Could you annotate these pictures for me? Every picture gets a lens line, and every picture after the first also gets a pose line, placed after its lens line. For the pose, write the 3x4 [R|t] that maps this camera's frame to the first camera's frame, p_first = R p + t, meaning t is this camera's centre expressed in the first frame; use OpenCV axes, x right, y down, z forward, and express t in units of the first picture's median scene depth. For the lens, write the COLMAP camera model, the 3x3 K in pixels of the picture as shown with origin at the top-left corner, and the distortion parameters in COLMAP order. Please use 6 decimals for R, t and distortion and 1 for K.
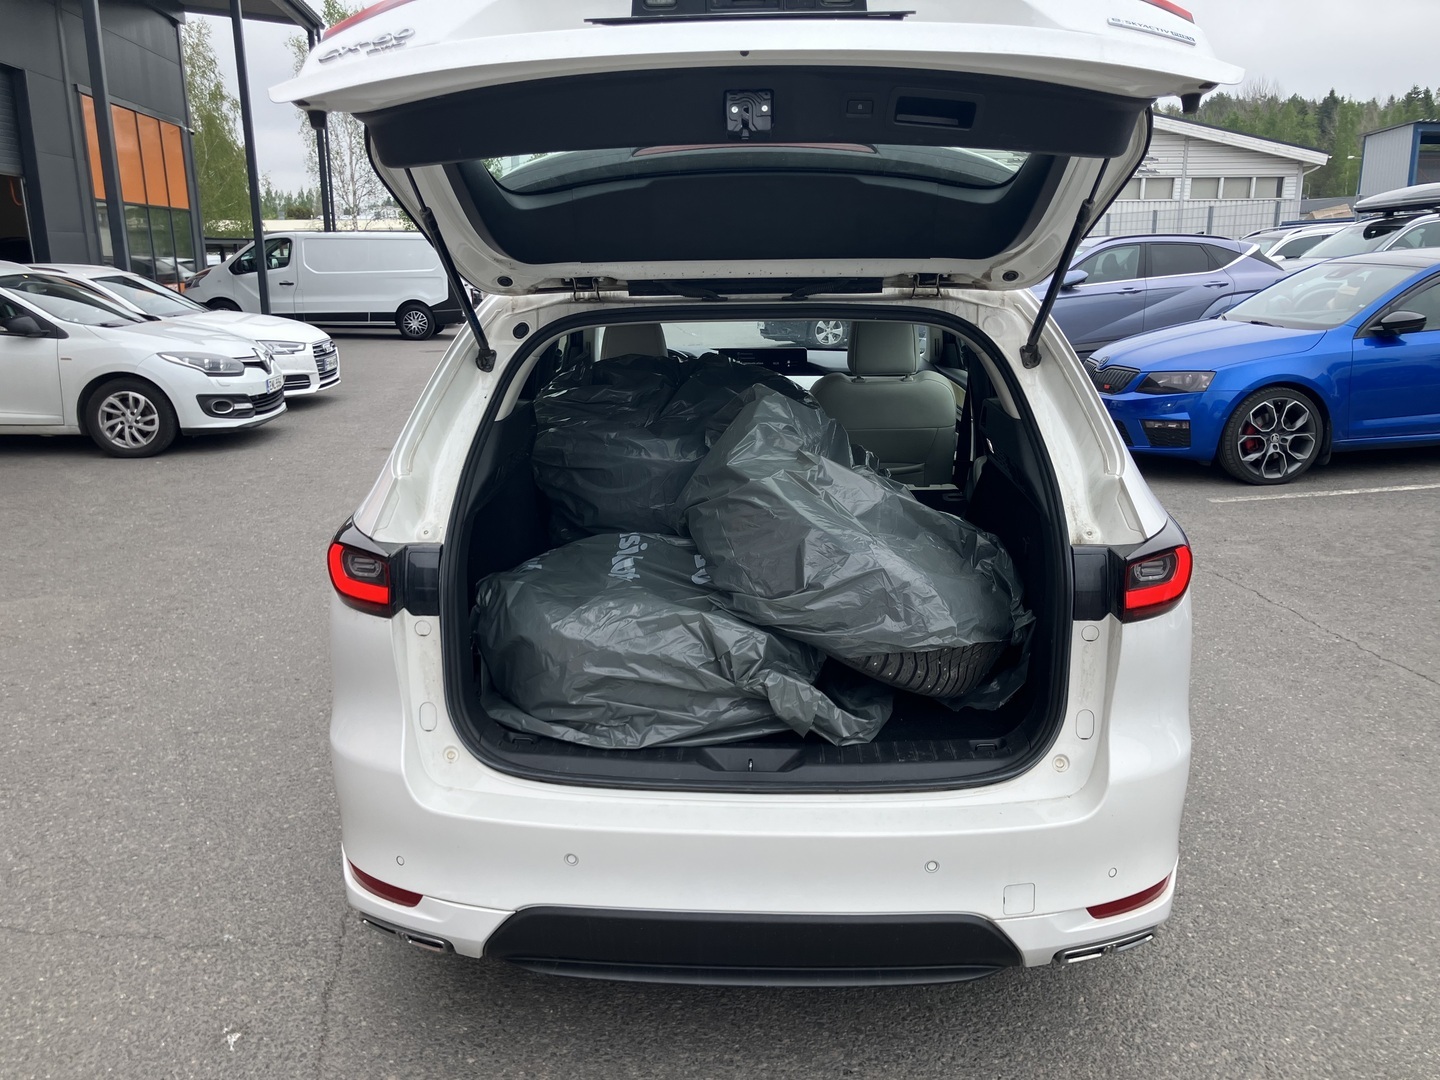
lens RADIAL K [[1220.3, 0, 711.9], [0, 1220.3, 531.7], [0, 0, 1]] dist [0.002871, 0.003042]
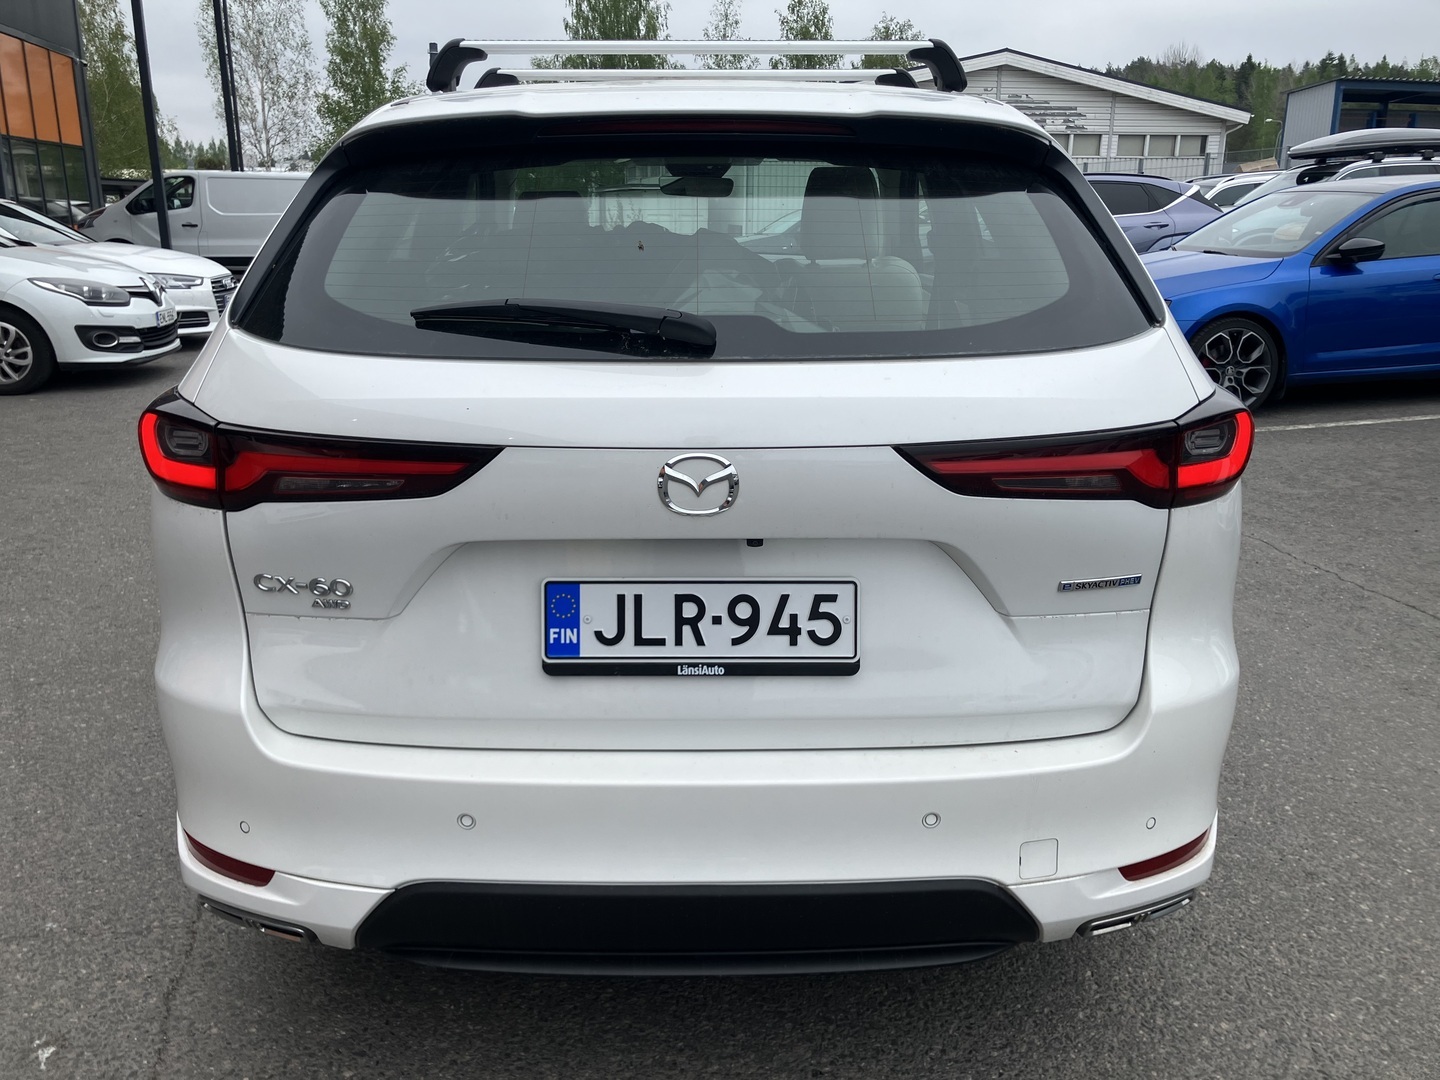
lens RADIAL K [[1220.3, 0, 711.9], [0, 1220.3, 531.7], [0, 0, 1]] dist [0.002871, 0.003042]
pose [[0.998329, -0.007593, 0.057277, -0.002119], [0.005810, 0.999495, 0.031227, 0.040461], [-0.057485, -0.030842, 0.997870, 0.147476]]
